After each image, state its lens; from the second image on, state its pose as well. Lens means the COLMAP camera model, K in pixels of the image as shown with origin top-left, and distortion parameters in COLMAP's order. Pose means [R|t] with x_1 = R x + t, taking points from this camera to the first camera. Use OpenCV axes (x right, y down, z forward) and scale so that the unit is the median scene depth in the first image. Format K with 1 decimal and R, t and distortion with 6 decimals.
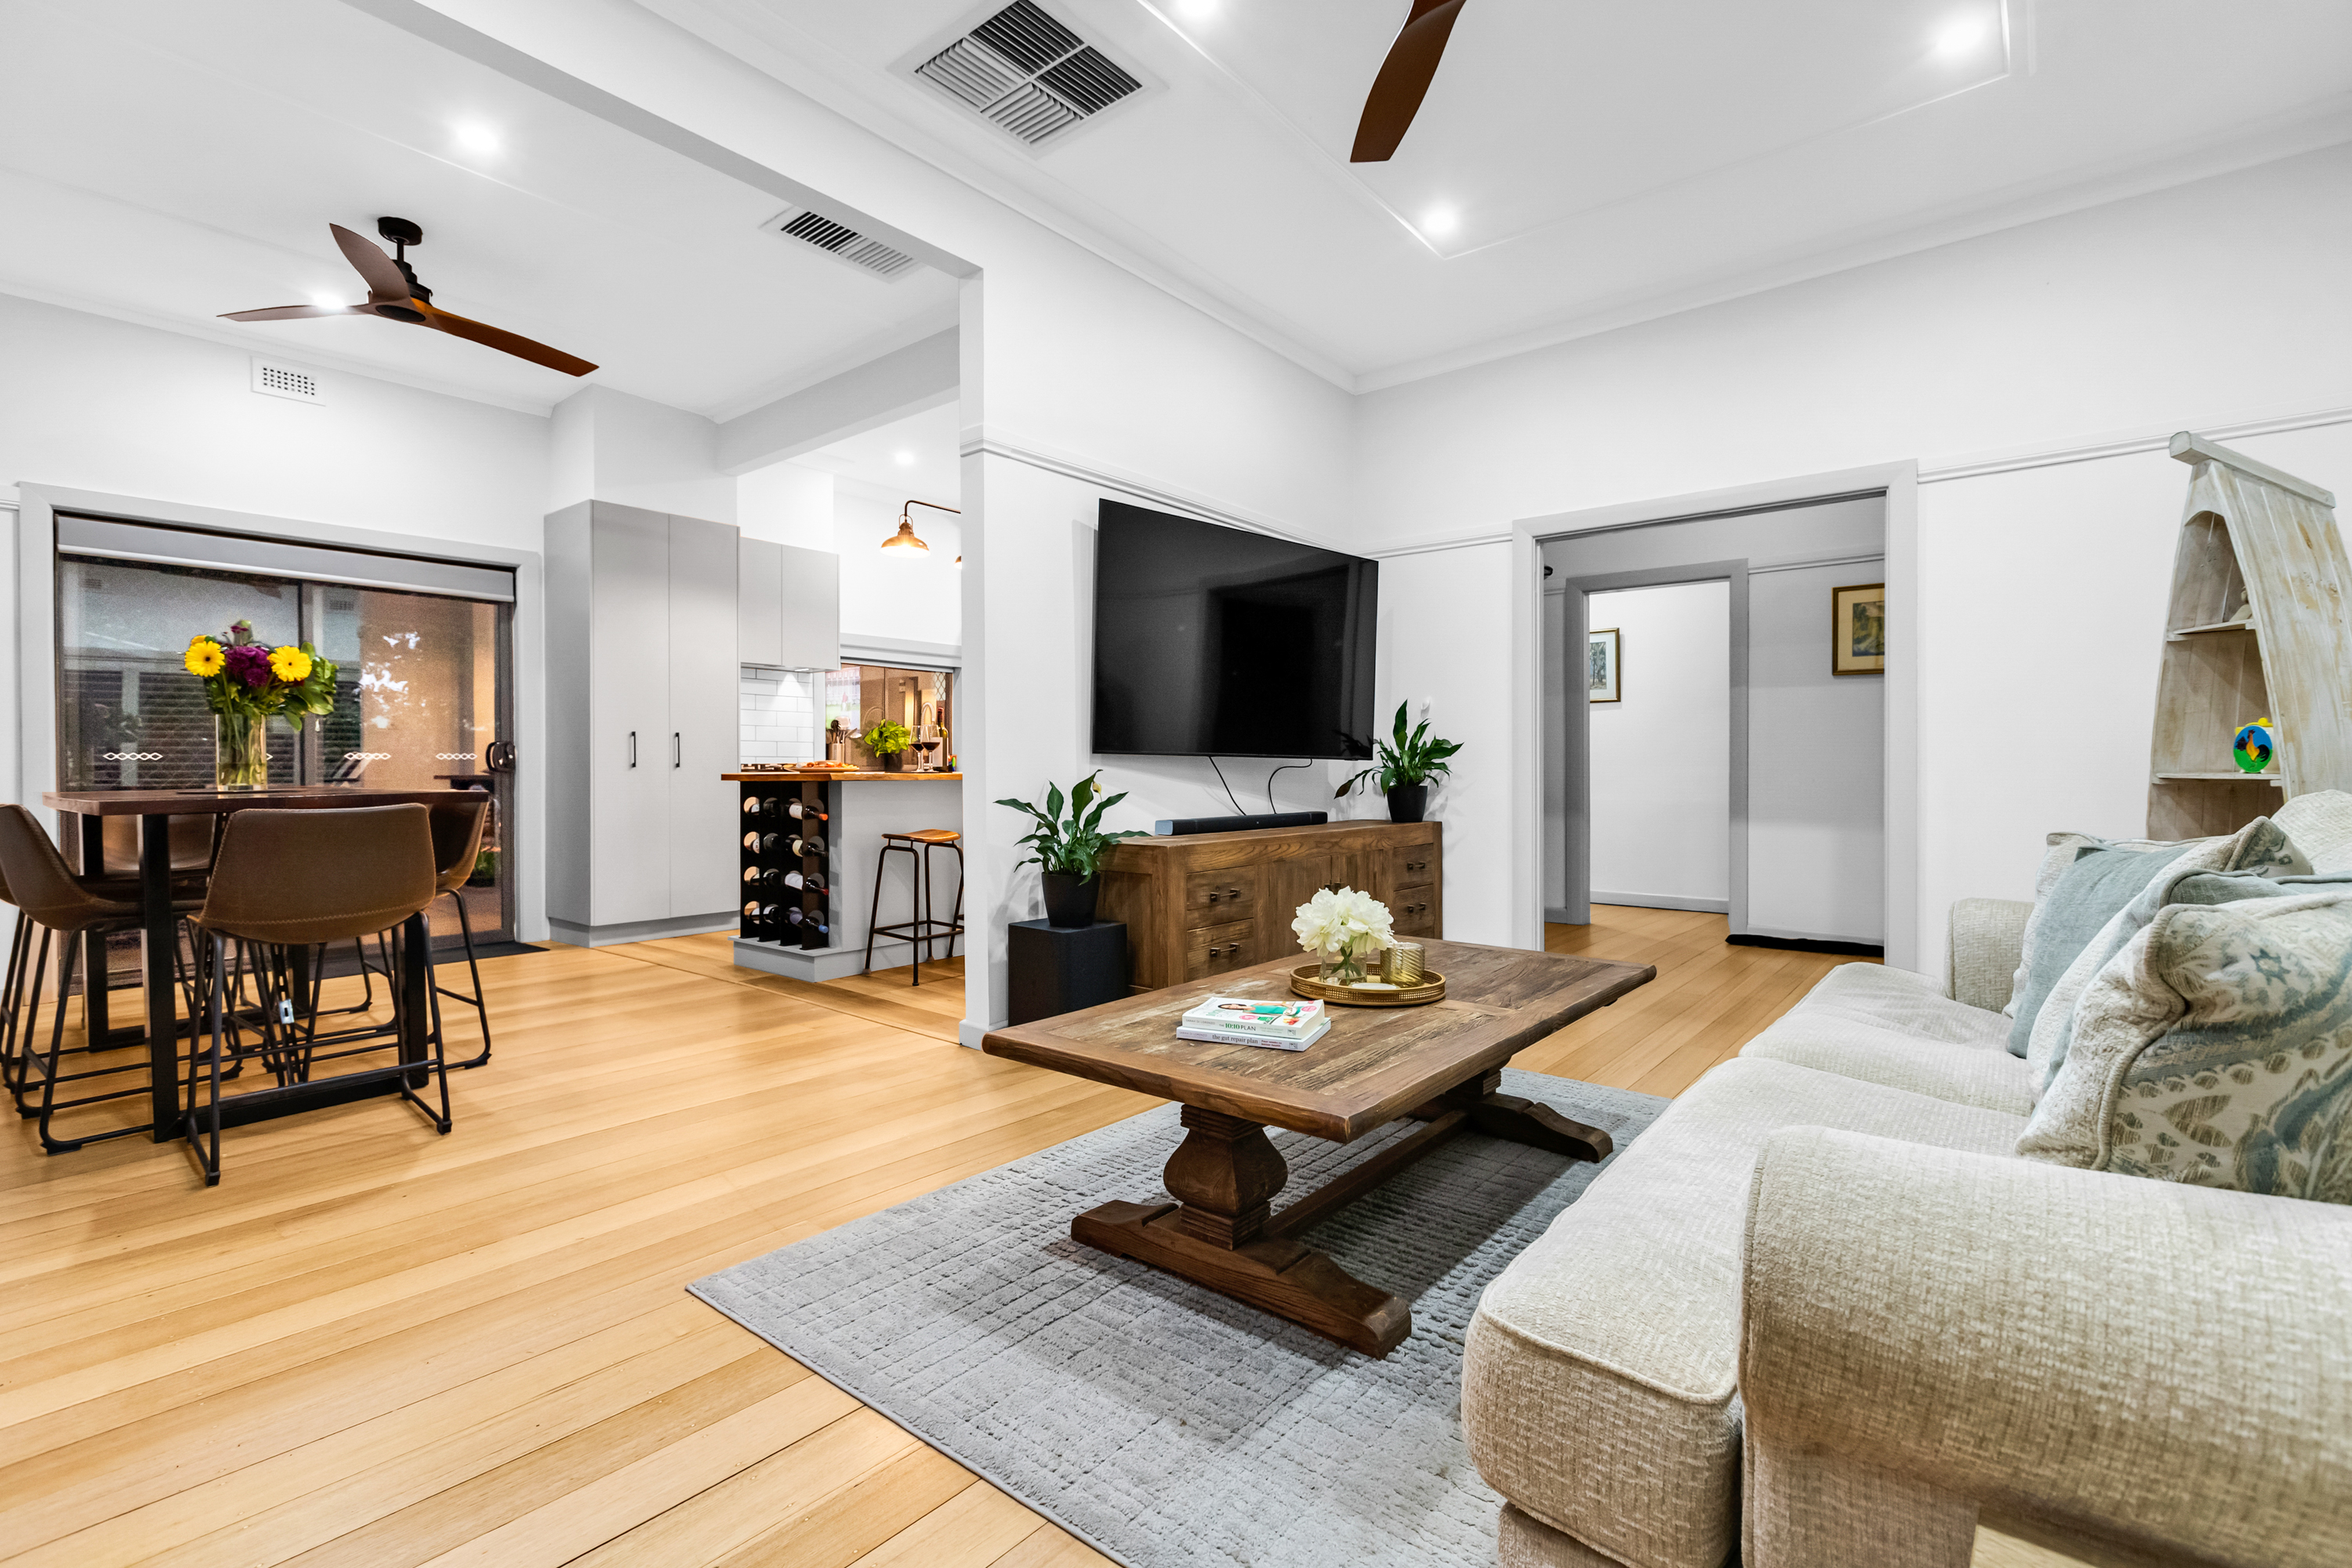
lens RADIAL K [[1052.5, 0, 1174.2], [0, 1052.5, 779.5], [0, 0, 1]] dist [0.005184, -0.000115]
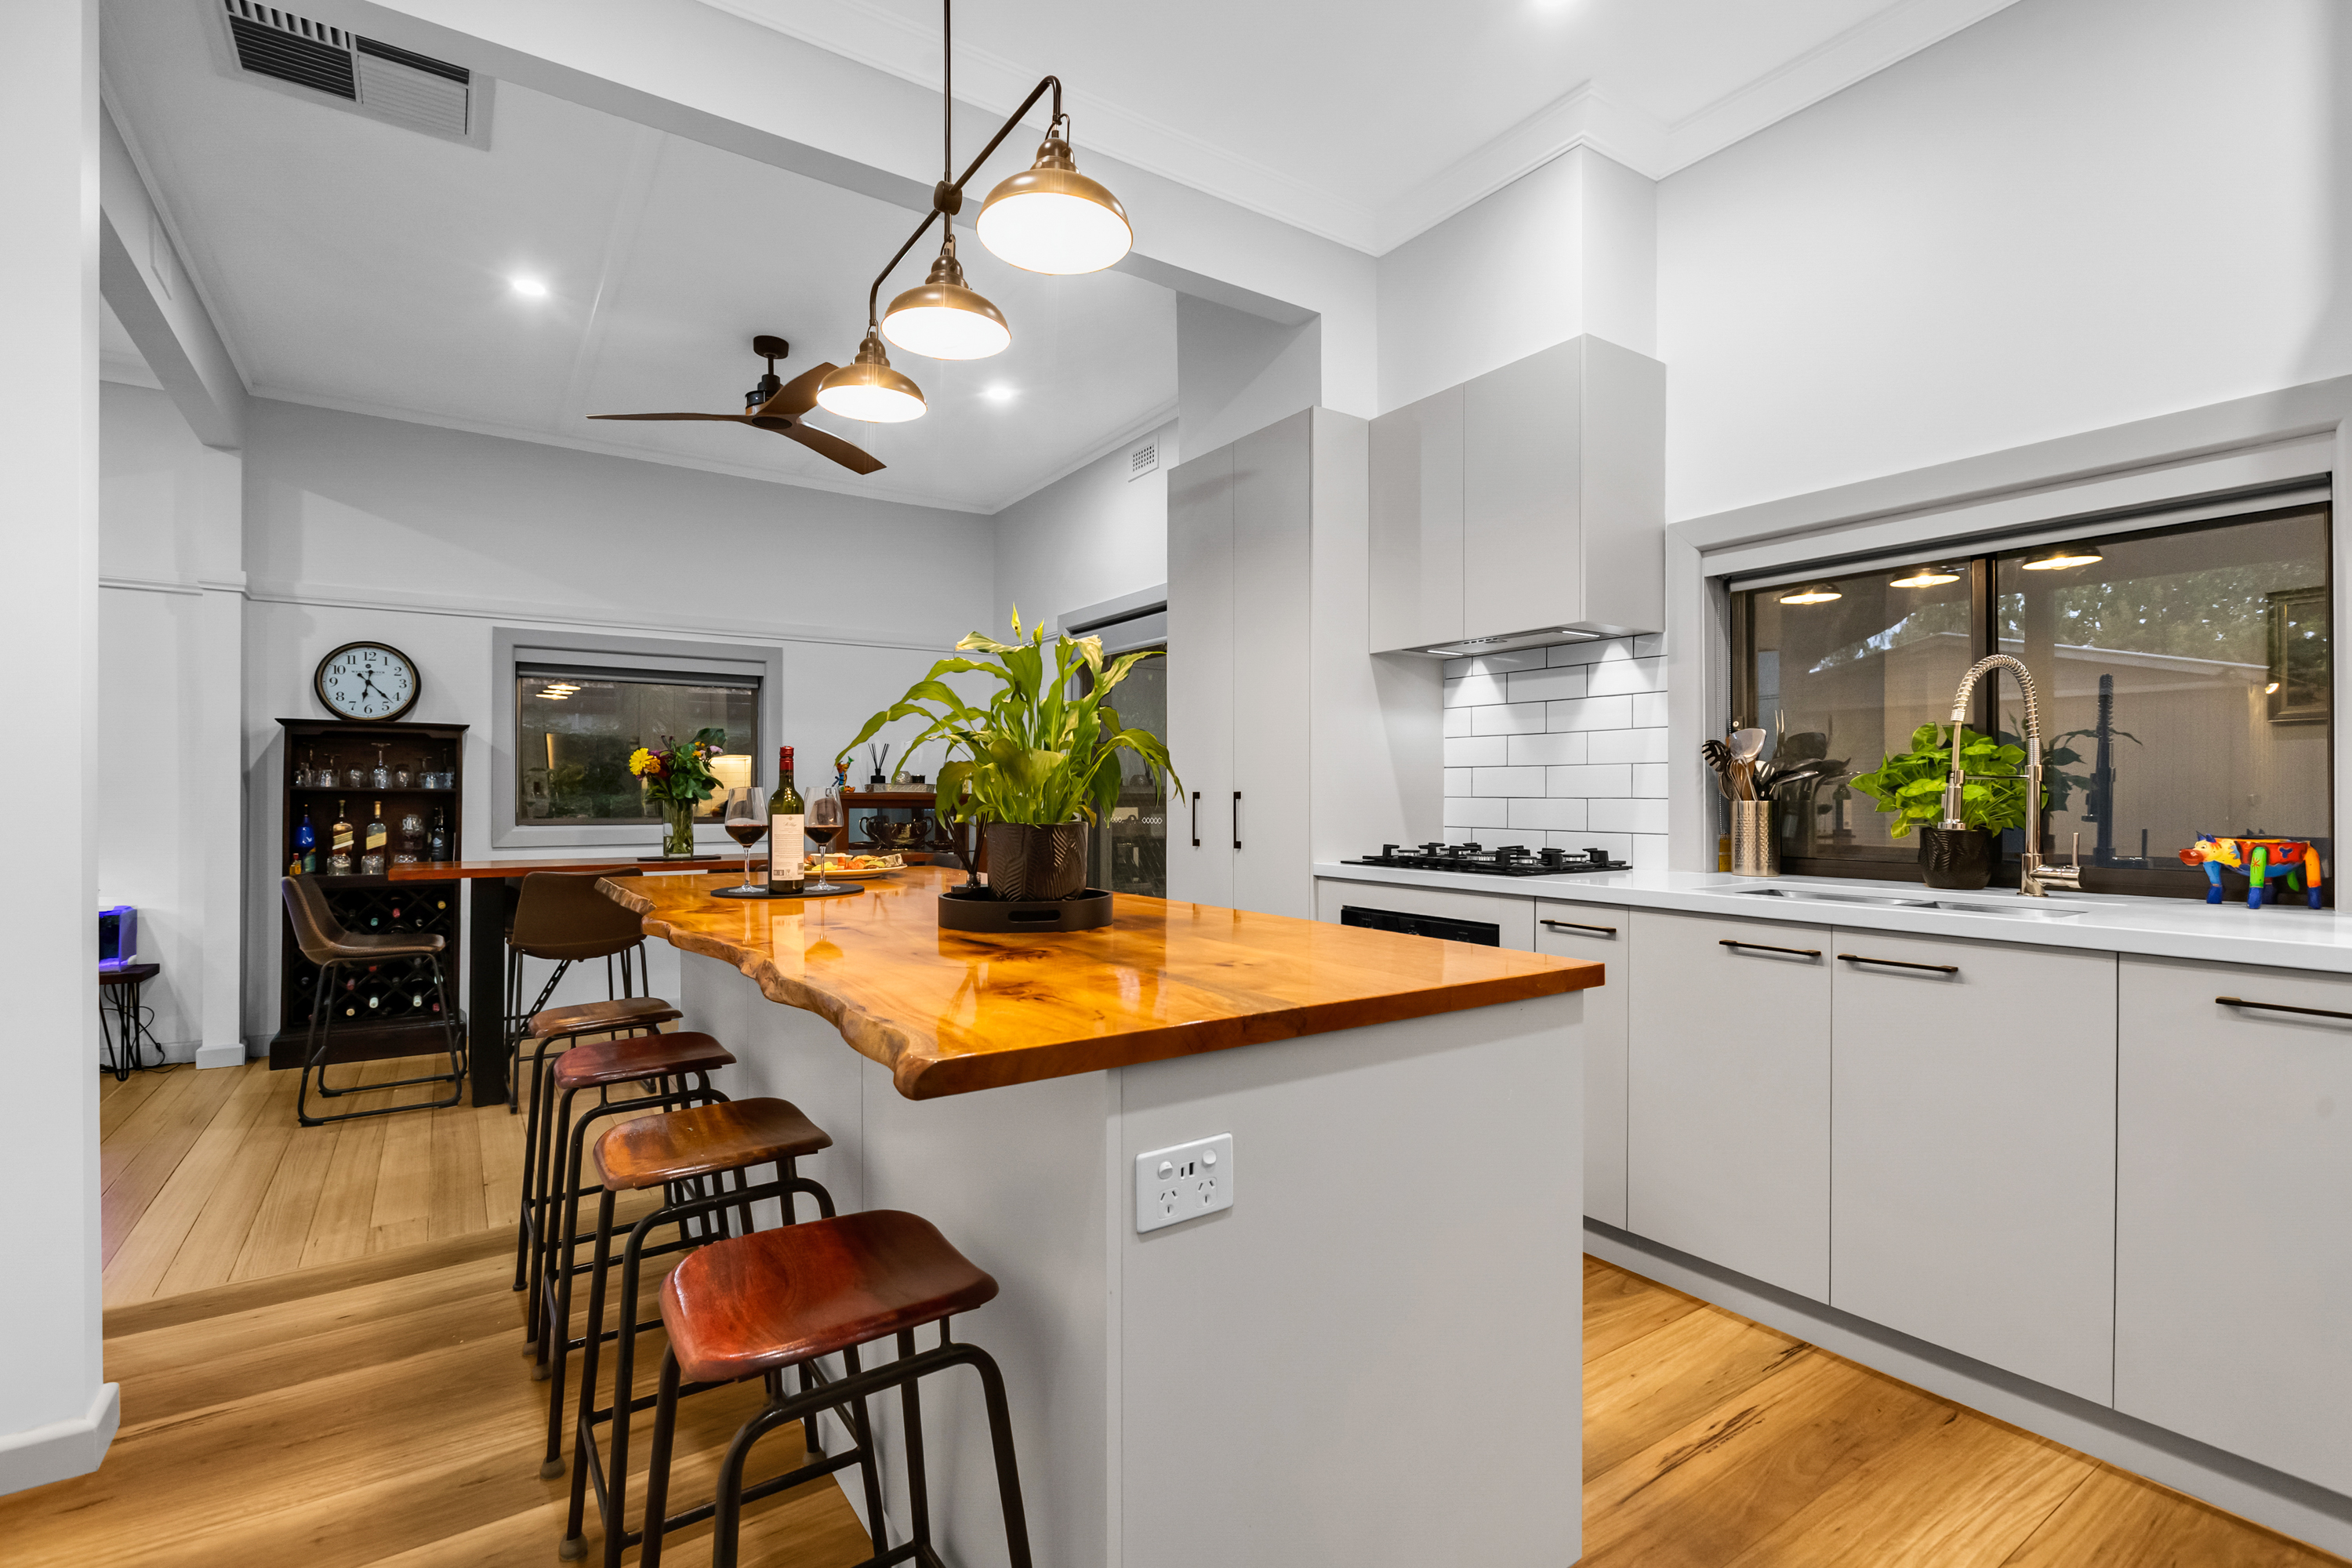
lens RADIAL K [[1079.4, 0, 1183.7], [0, 1079.4, 796.8], [0, 0, 1]] dist [-0.000565, -0.000421]
pose [[-0.276074, 0.004017, -0.961128, 0.174558], [-0.008608, 0.999941, 0.006652, -0.055628], [0.961098, 0.010110, -0.276023, 1.397757]]
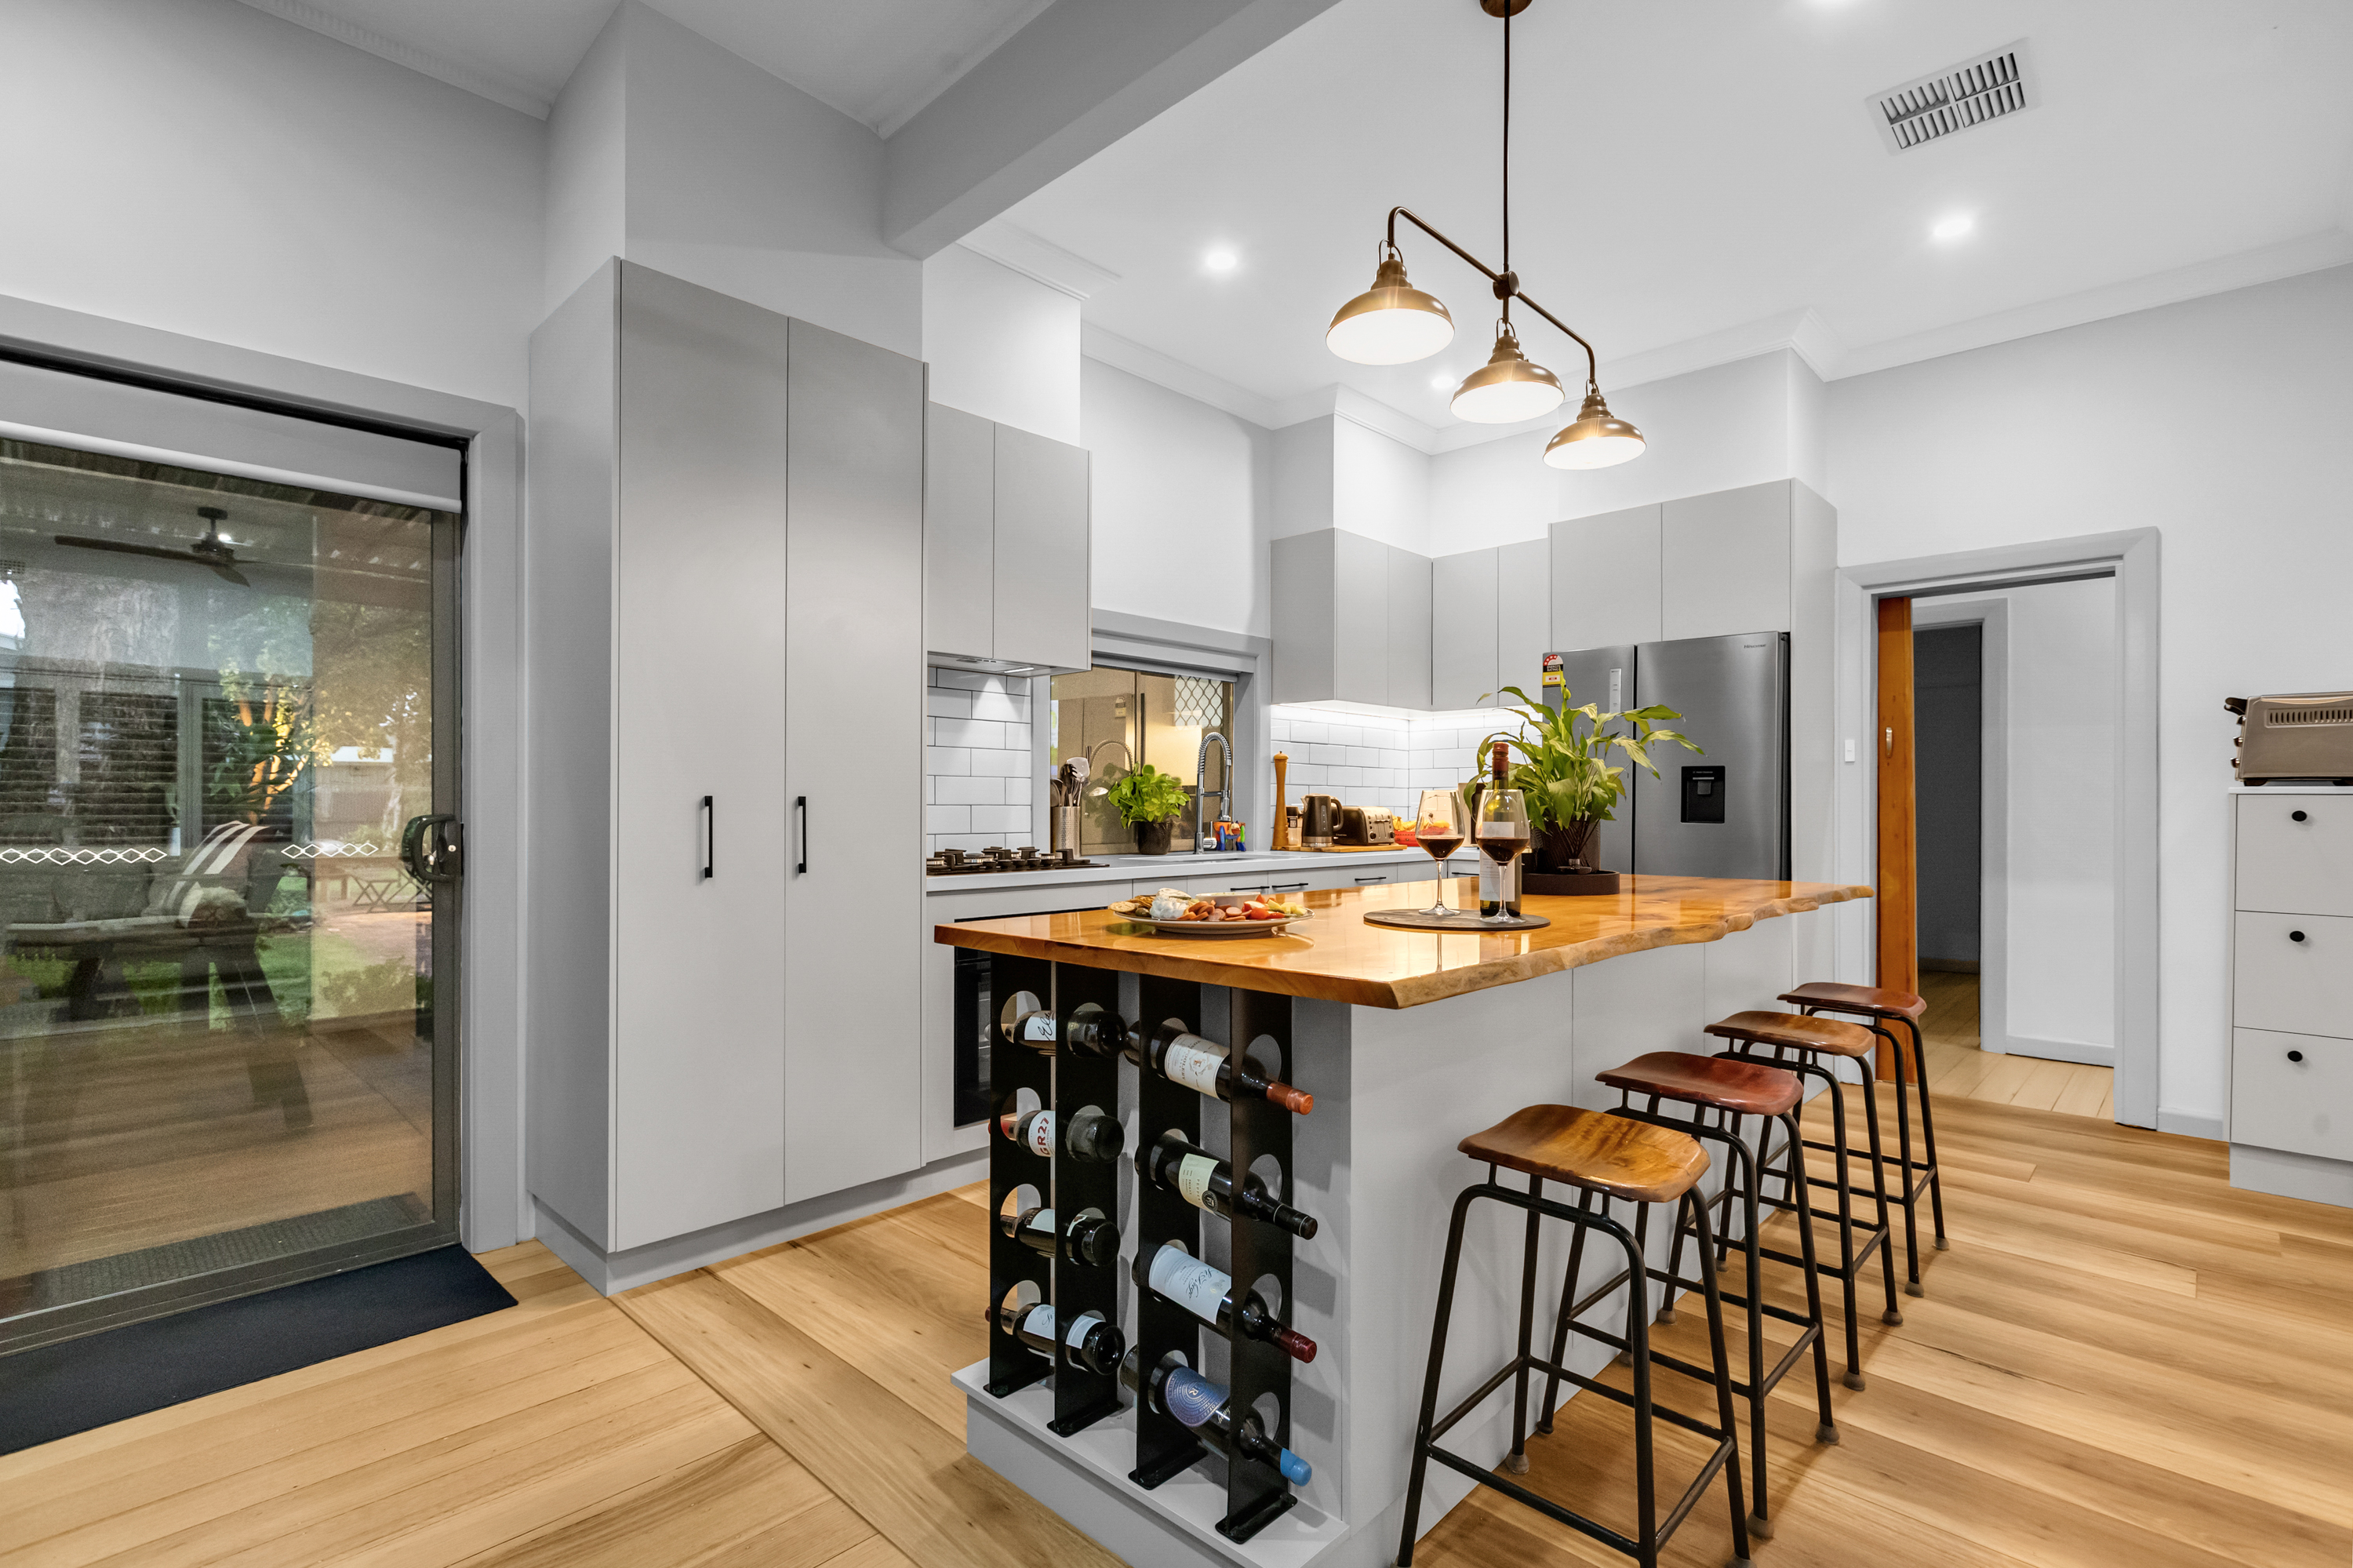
lens RADIAL K [[1094.4, 0, 1180.4], [0, 1094.4, 805.6], [0, 0, 1]] dist [-0.001613, -0.000020]
pose [[0.997135, 0.003029, -0.075576, -0.333622], [-0.003730, 0.999951, -0.009136, -0.045157], [0.075544, 0.009391, 0.997098, 0.661651]]
